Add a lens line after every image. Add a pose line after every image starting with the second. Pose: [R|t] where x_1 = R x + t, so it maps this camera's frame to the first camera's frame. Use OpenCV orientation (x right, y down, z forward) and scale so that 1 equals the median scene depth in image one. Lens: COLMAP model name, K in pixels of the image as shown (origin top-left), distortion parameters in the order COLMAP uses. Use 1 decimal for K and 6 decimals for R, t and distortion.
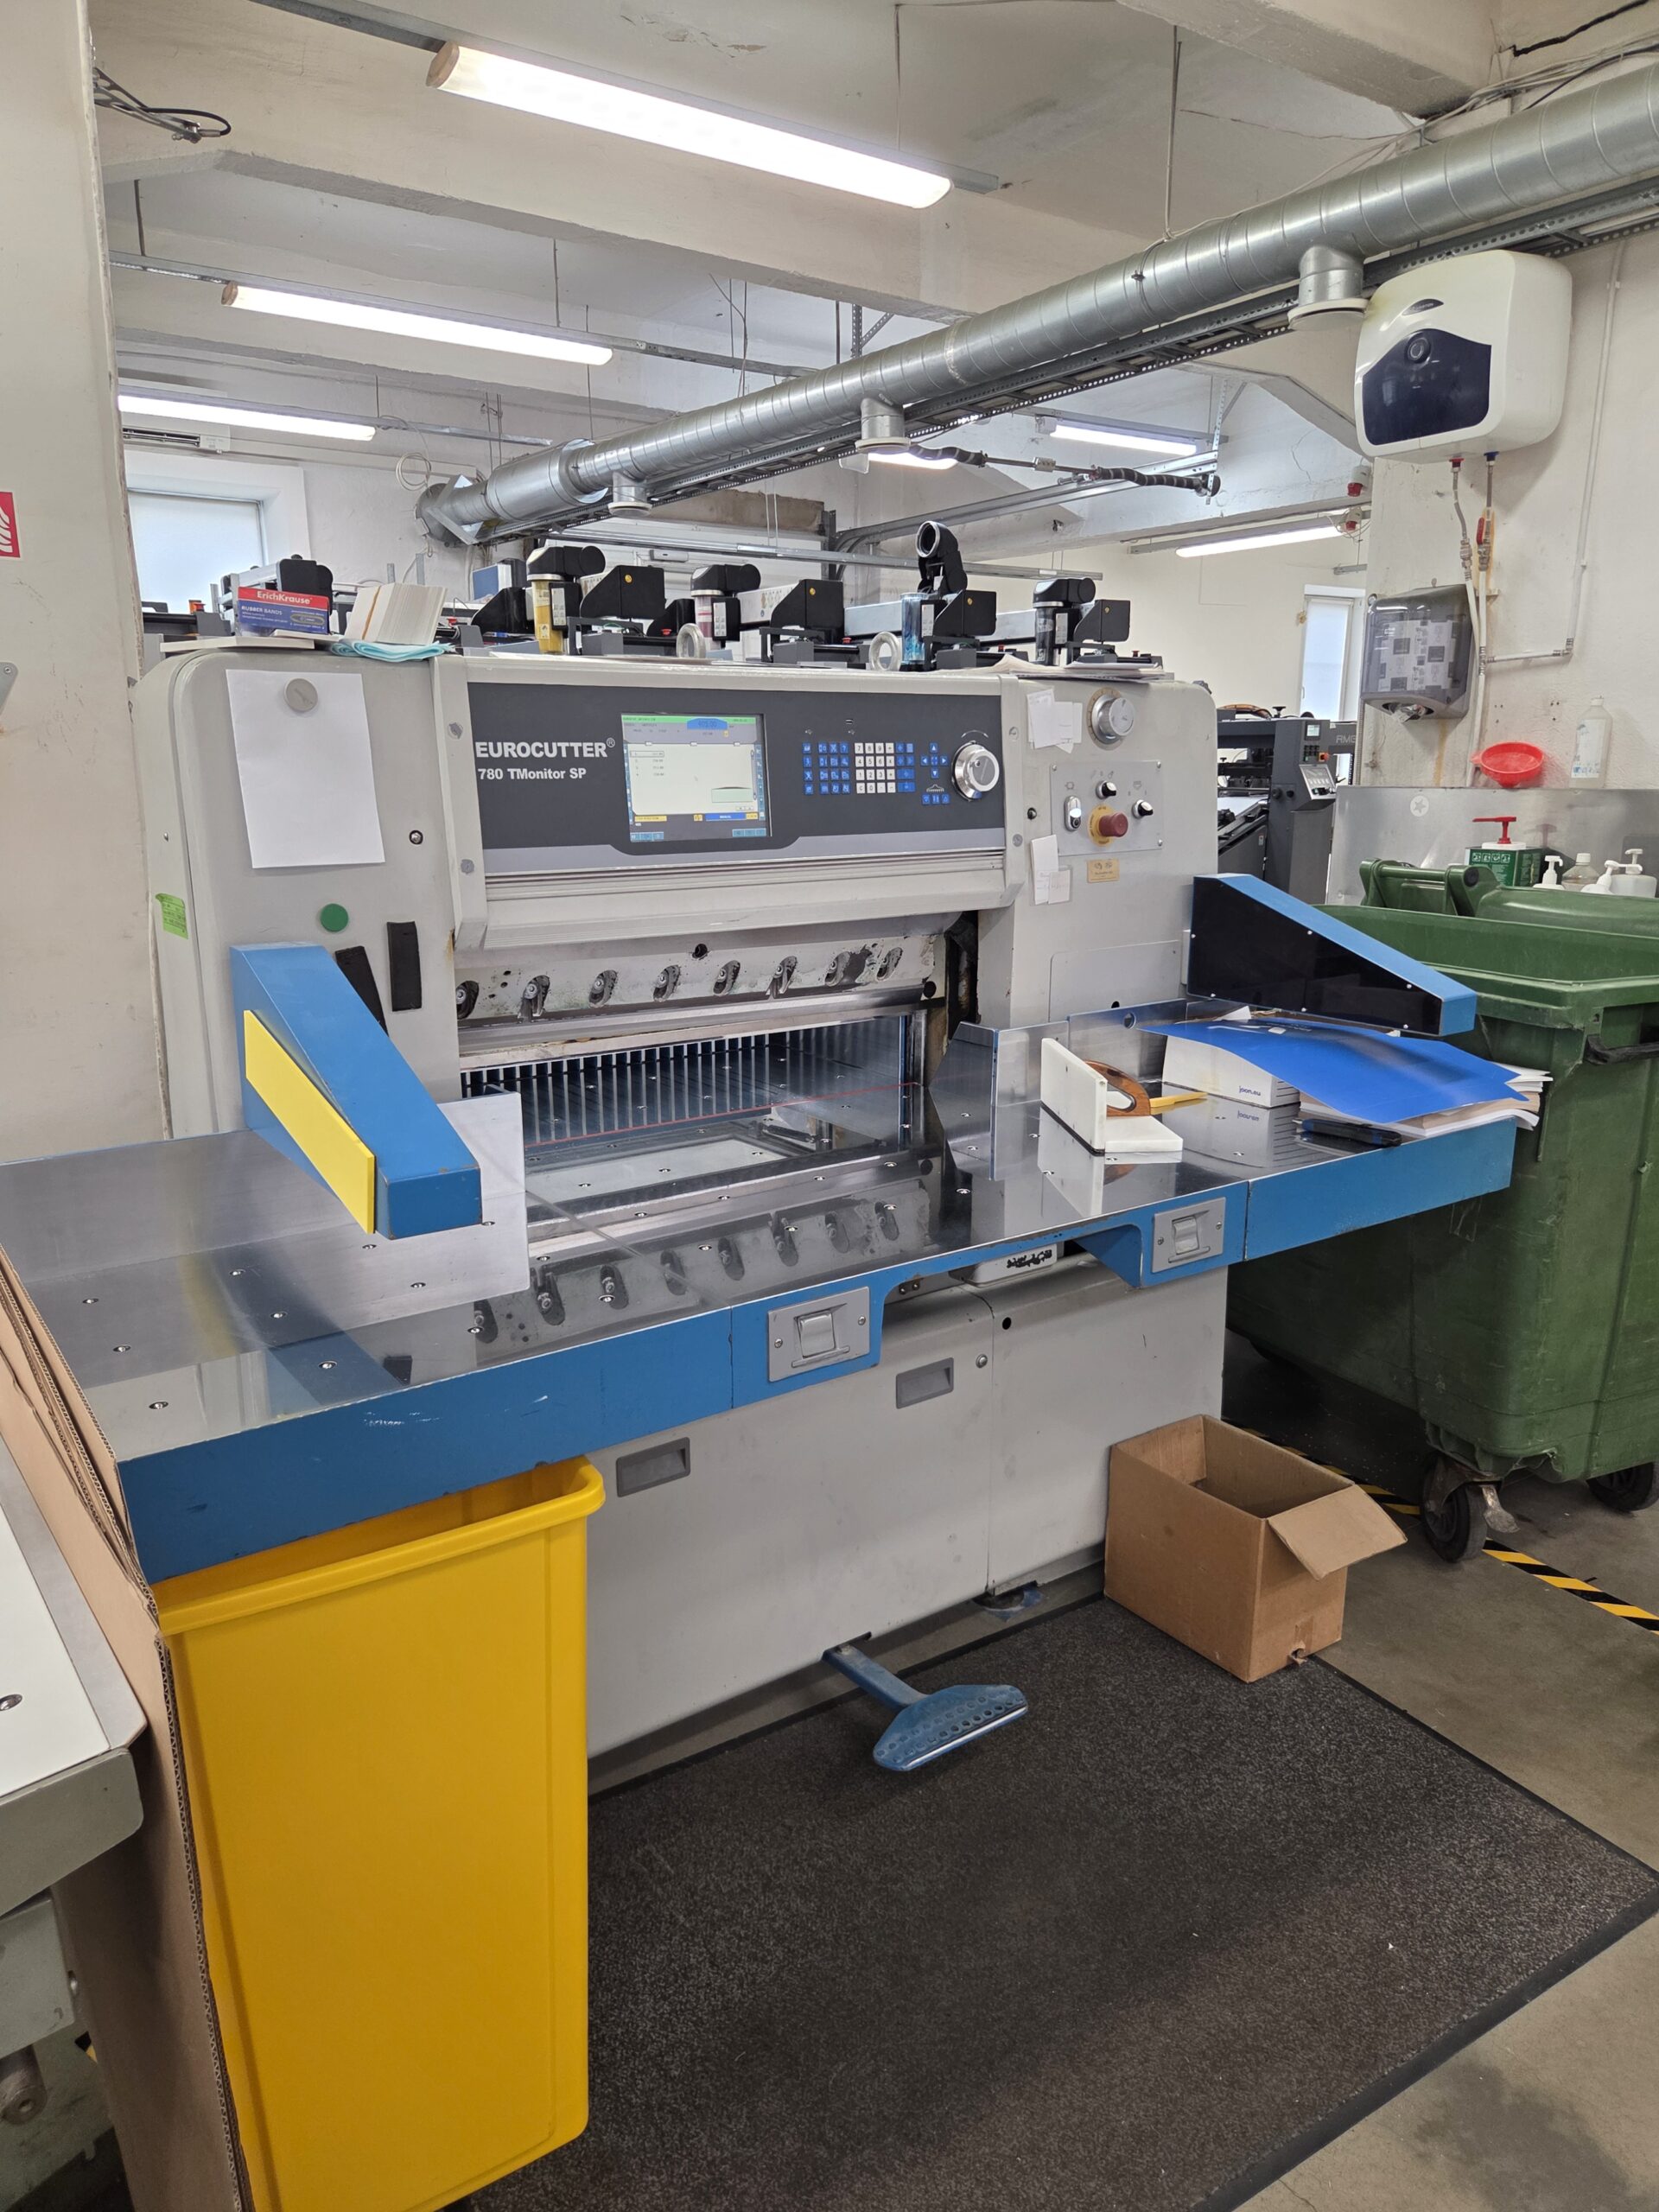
lens RADIAL K [[1481.7, 0, 824.2], [0, 1481.7, 1106.4], [0, 0, 1]] dist [0.045007, -0.002255]
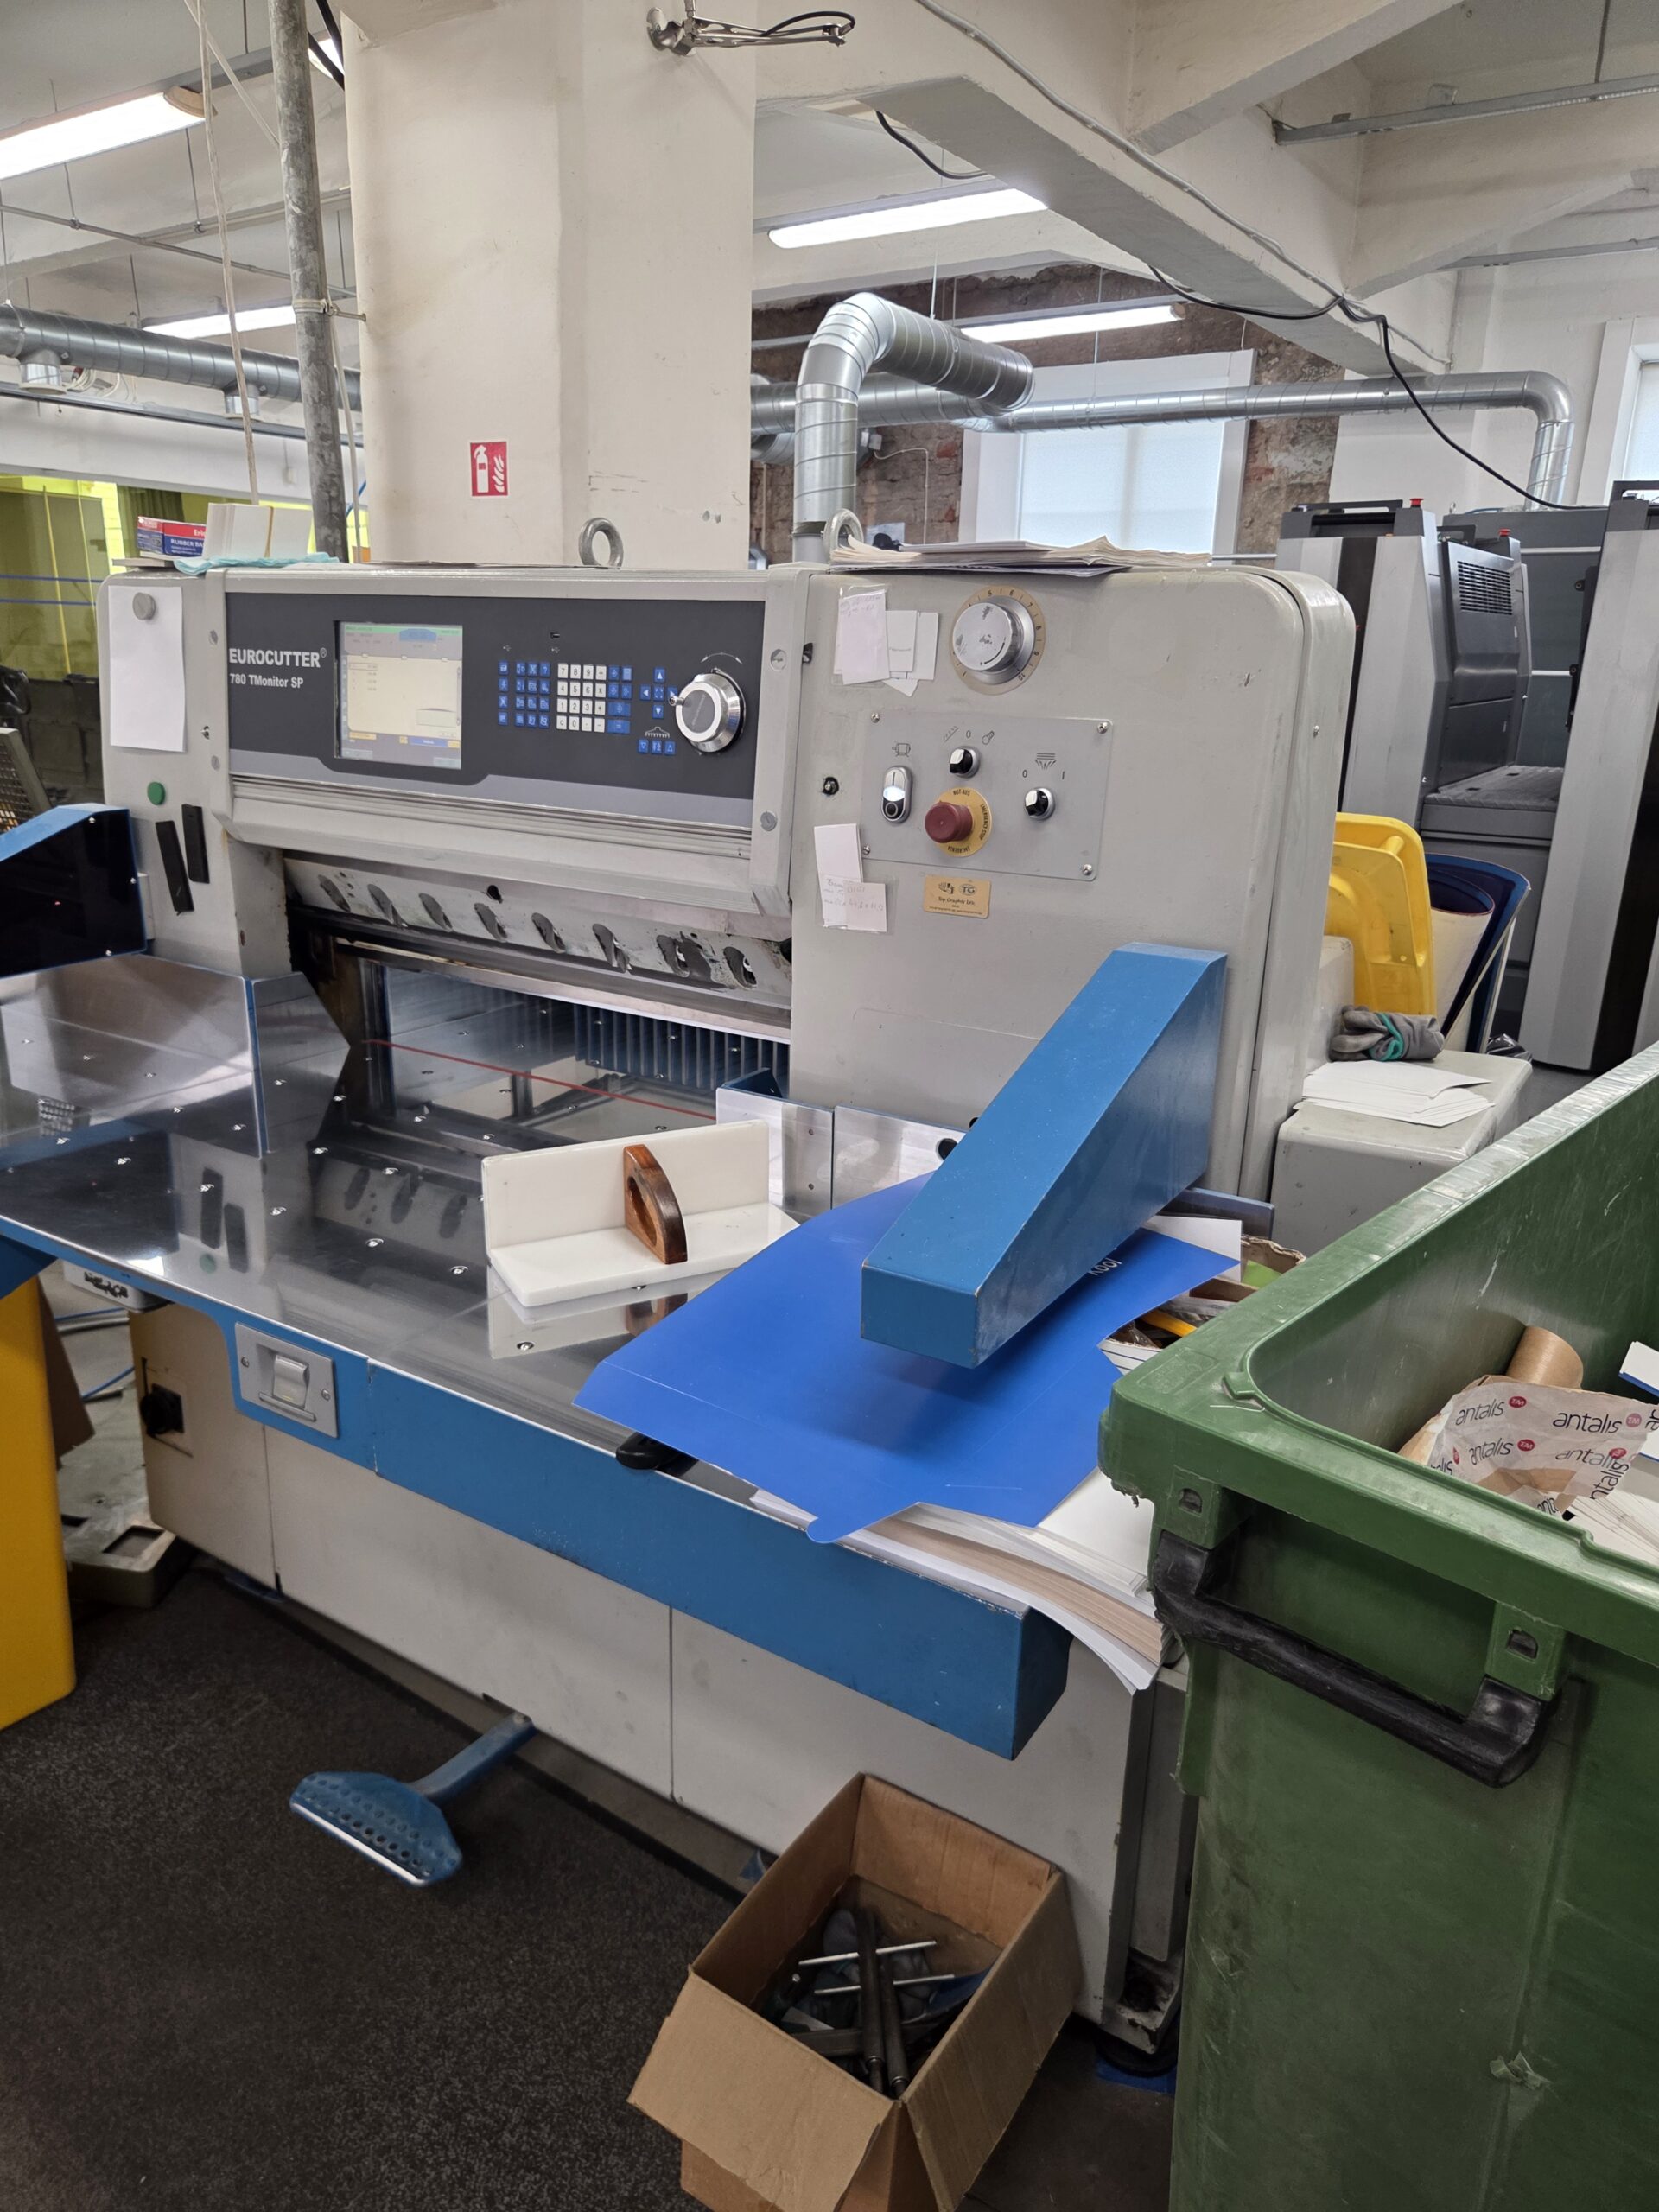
lens RADIAL K [[1481.7, 0, 823.7], [0, 1481.7, 1109.6], [0, 0, 1]] dist [0.045007, -0.002255]
pose [[0.368748, 0.290256, -0.883049, 0.842549], [-0.242185, 0.947185, 0.210205, -0.223174], [0.897425, 0.136349, 0.419569, 0.836624]]
